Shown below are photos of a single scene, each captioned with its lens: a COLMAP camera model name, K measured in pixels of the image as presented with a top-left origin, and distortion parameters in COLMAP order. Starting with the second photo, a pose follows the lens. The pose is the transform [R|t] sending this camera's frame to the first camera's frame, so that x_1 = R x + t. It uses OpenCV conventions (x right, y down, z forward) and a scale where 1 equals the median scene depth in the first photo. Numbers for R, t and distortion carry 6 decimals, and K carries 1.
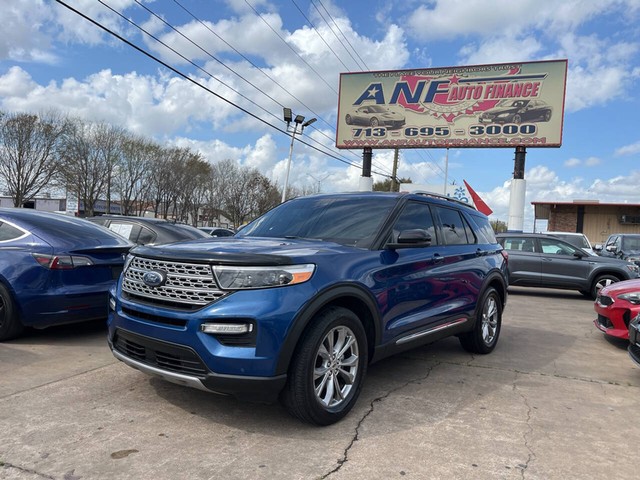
lens RADIAL K [[476.6, 0, 326.1], [0, 476.6, 246.0], [0, 0, 1]] dist [0.051570, -0.064372]
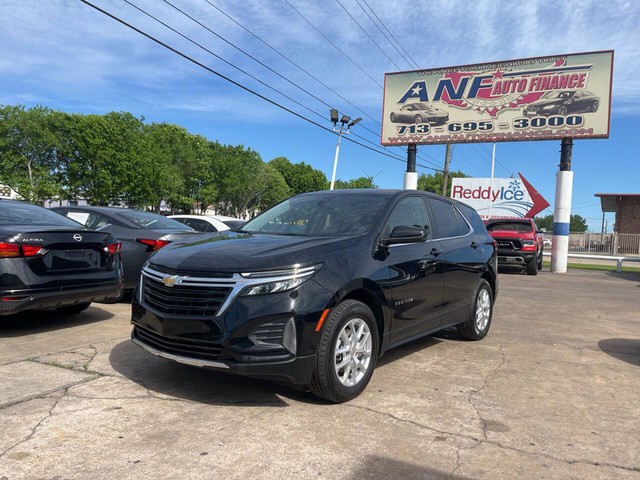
lens RADIAL K [[476.6, 0, 320.5], [0, 476.6, 244.5], [0, 0, 1]] dist [0.051570, -0.064372]
pose [[0.991804, -0.006785, -0.127585, 0.022941], [0.007246, 0.999969, 0.003153, 0.006245], [0.127560, -0.004052, 0.991823, -0.053010]]
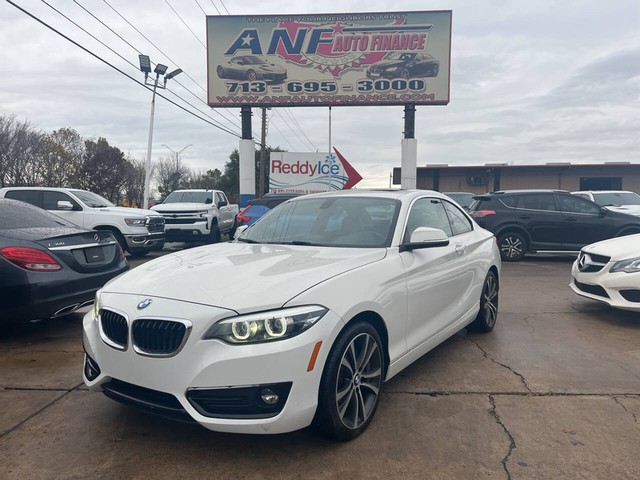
lens RADIAL K [[476.6, 0, 319.7], [0, 476.6, 245.7], [0, 0, 1]] dist [0.051570, -0.064372]
pose [[0.961910, -0.075462, 0.262746, -0.033295], [0.060652, 0.996103, 0.064038, 0.000483], [-0.266554, -0.045663, 0.962738, 0.120261]]
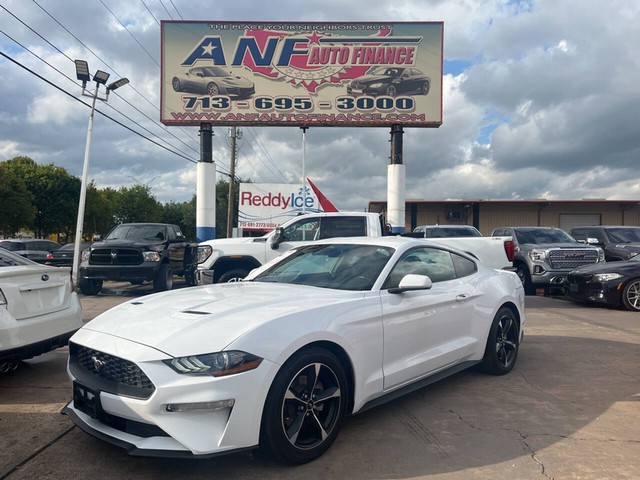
lens RADIAL K [[476.6, 0, 317.6], [0, 476.6, 241.0], [0, 0, 1]] dist [0.051570, -0.064372]
pose [[0.946880, -0.048514, 0.317908, 0.007047], [0.055711, 0.998355, -0.013580, -0.005221], [-0.316726, 0.030570, 0.948024, 0.262115]]
